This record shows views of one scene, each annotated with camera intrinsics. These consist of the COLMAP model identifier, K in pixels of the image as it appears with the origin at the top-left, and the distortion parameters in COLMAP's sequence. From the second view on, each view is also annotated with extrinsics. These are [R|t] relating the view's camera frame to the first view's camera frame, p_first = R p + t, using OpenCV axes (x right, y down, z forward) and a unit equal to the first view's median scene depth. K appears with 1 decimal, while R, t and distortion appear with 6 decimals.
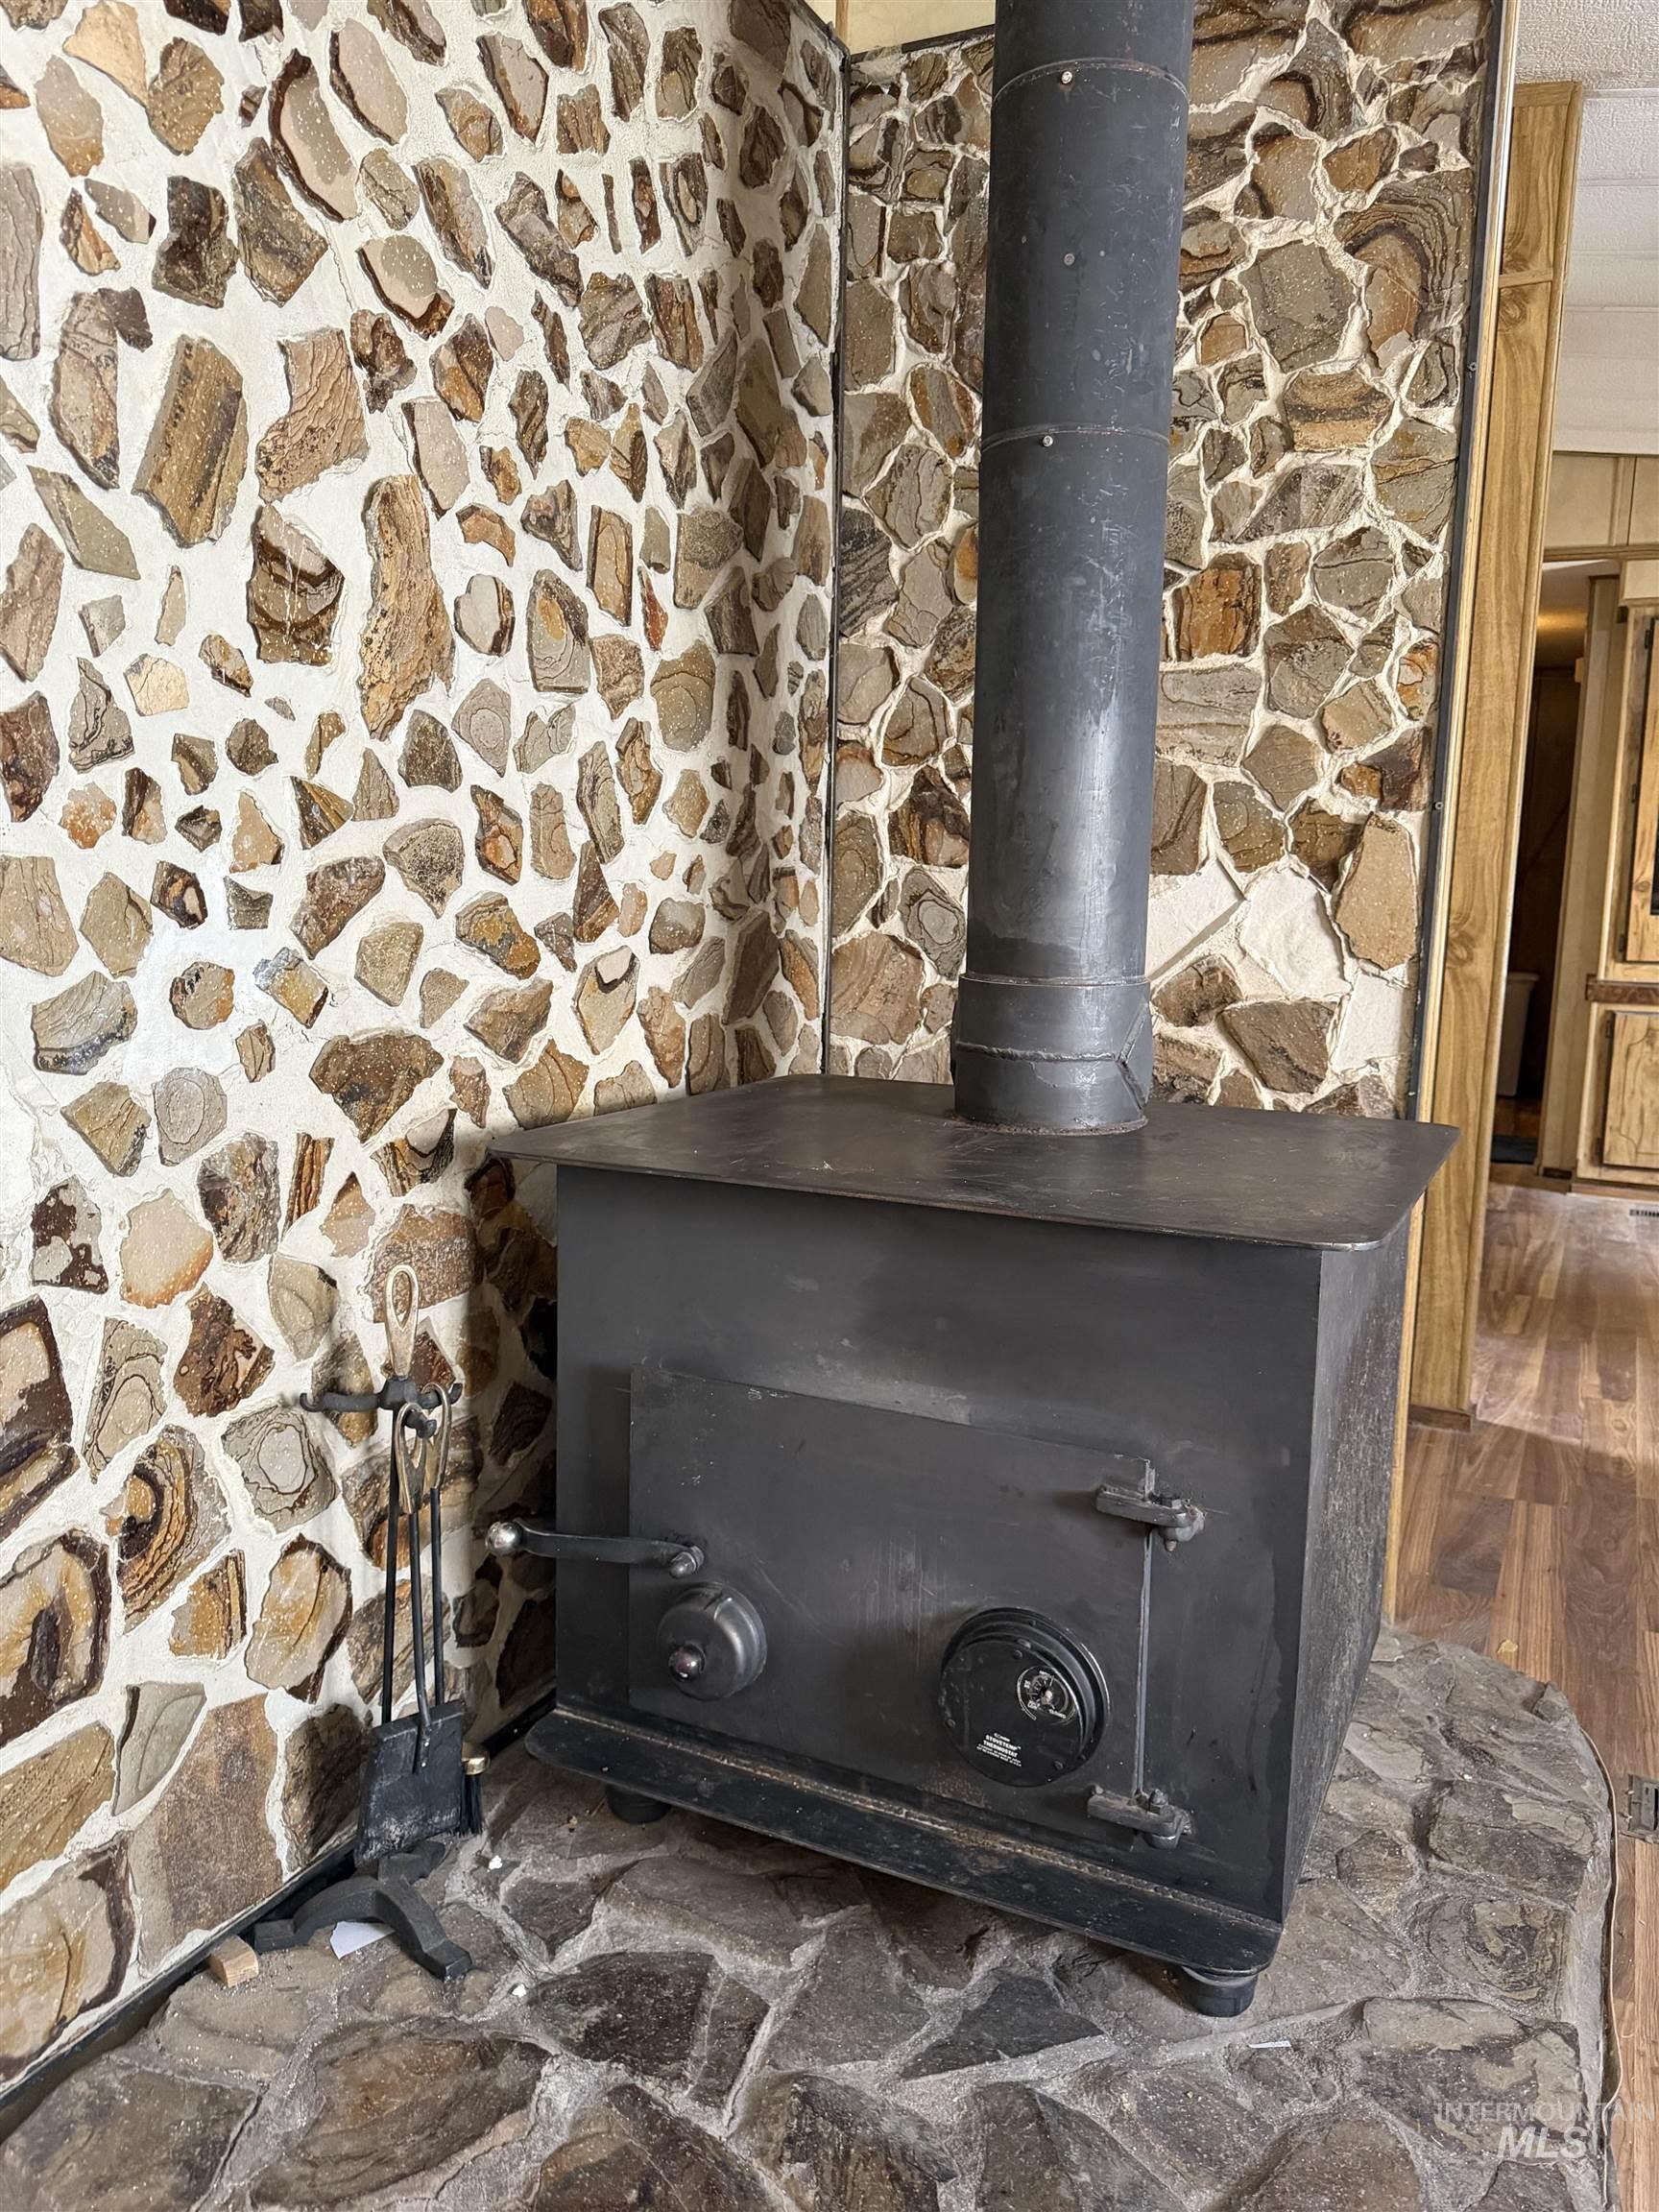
lens RADIAL K [[1561.9, 0, 829.5], [0, 1561.9, 1106.0], [0, 0, 1]] dist [-0.000326, -0.005670]
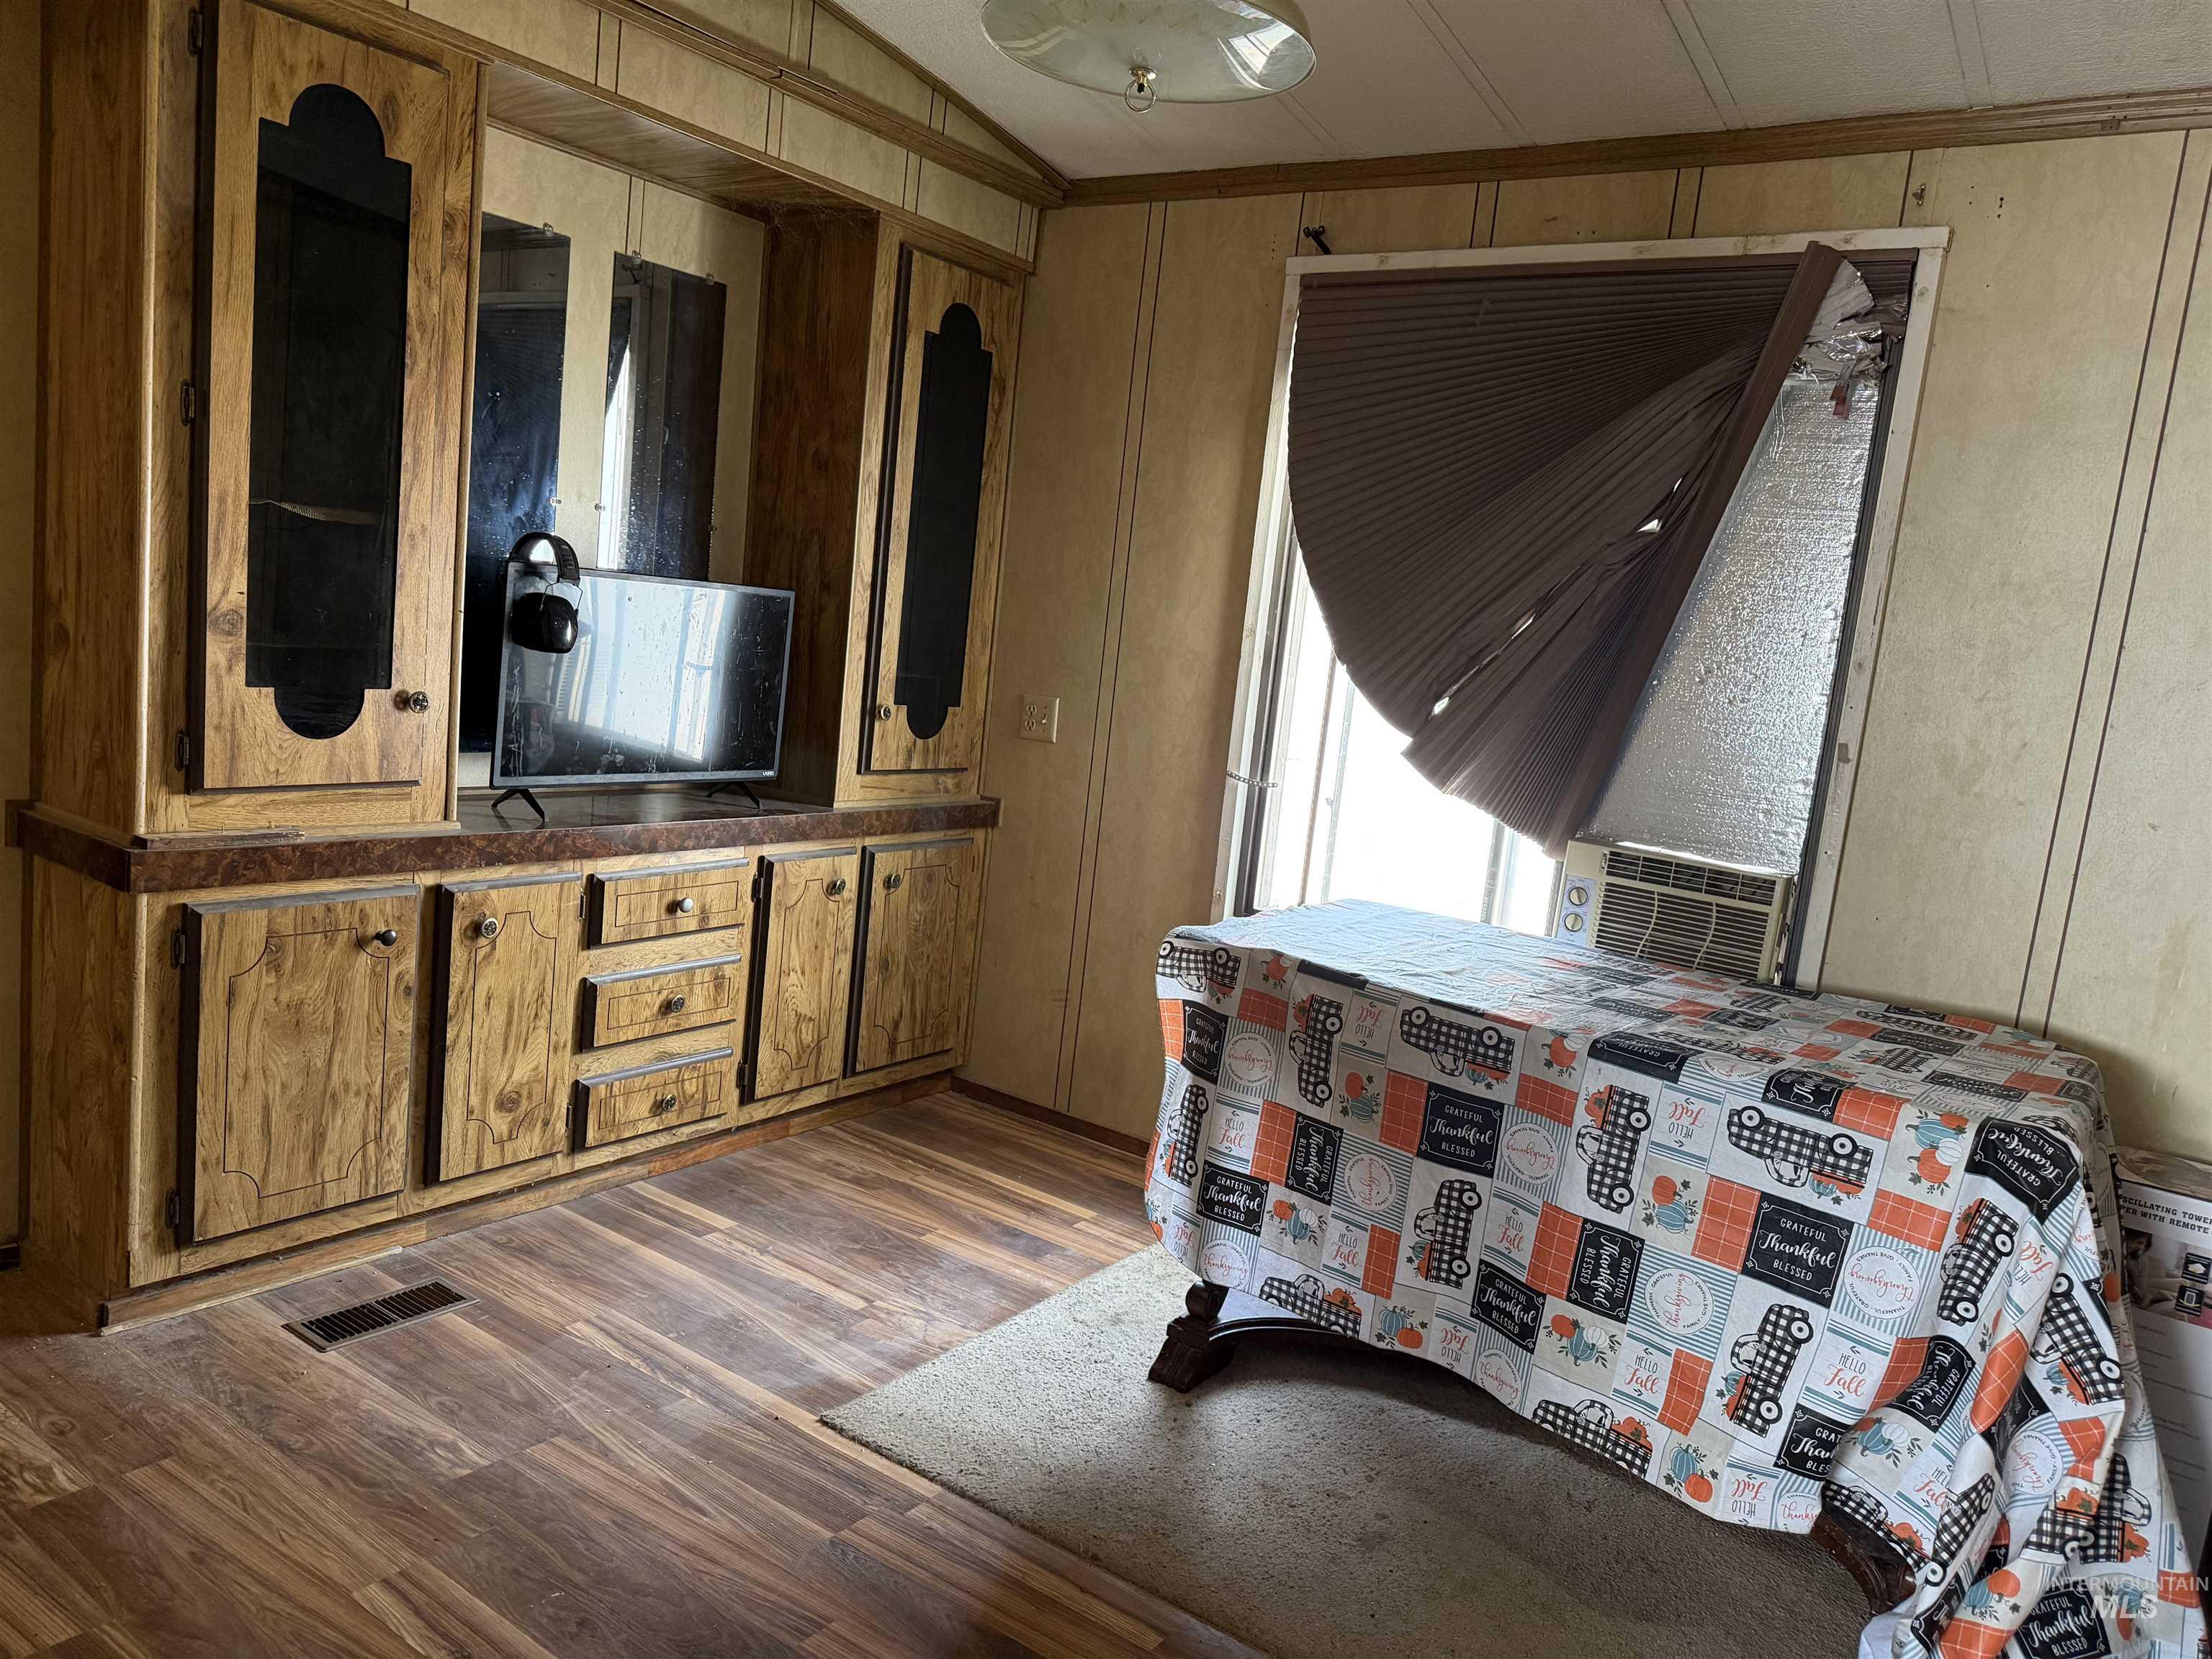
lens RADIAL K [[1561.9, 0, 1106.0], [0, 1561.9, 829.5], [0, 0, 1]] dist [-0.000326, -0.005670]
pose [[0.154370, -0.133474, 0.978956, 0.353244], [0.041017, 0.990844, 0.128627, -0.377861], [-0.987161, 0.020298, 0.158431, 2.014499]]
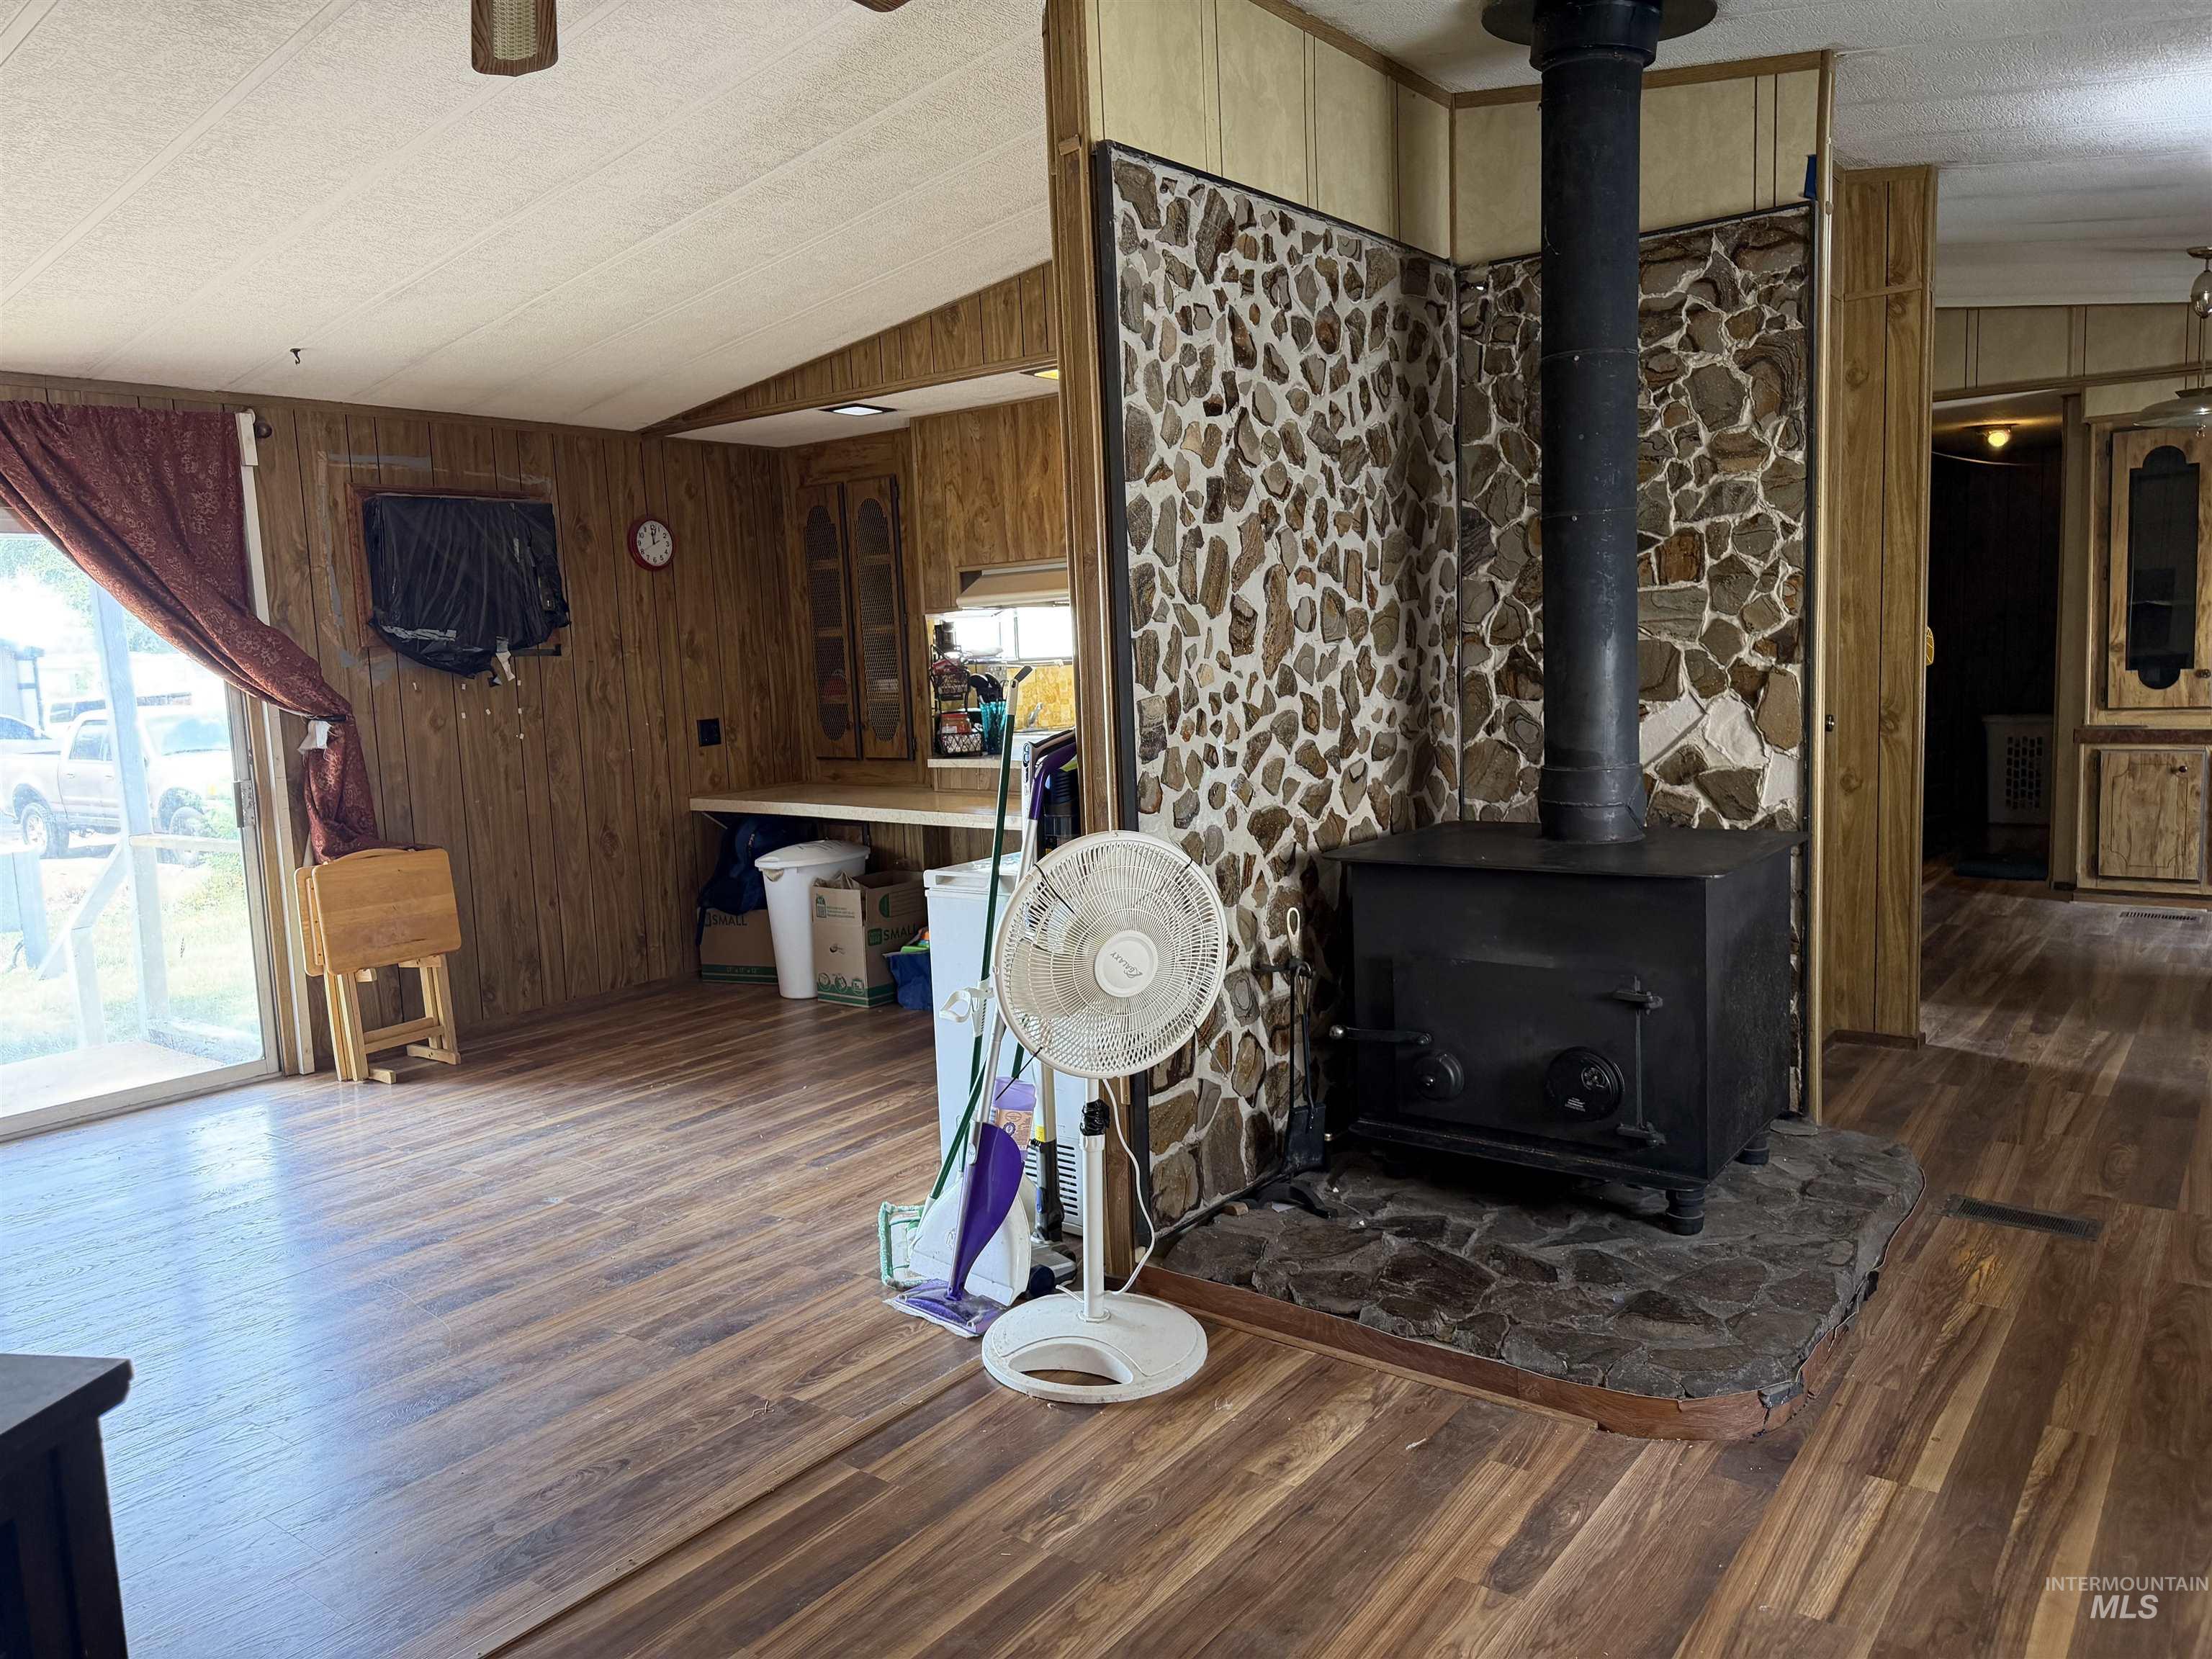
lens RADIAL K [[1525.0, 0, 1102.1], [0, 1525.0, 822.0], [0, 0, 1]] dist [0.117817, -0.221336]
pose [[0.979535, -0.040406, -0.197177, -0.076309], [0.033973, 0.998778, -0.035902, 0.035783], [0.198386, 0.028469, 0.979710, -0.975702]]
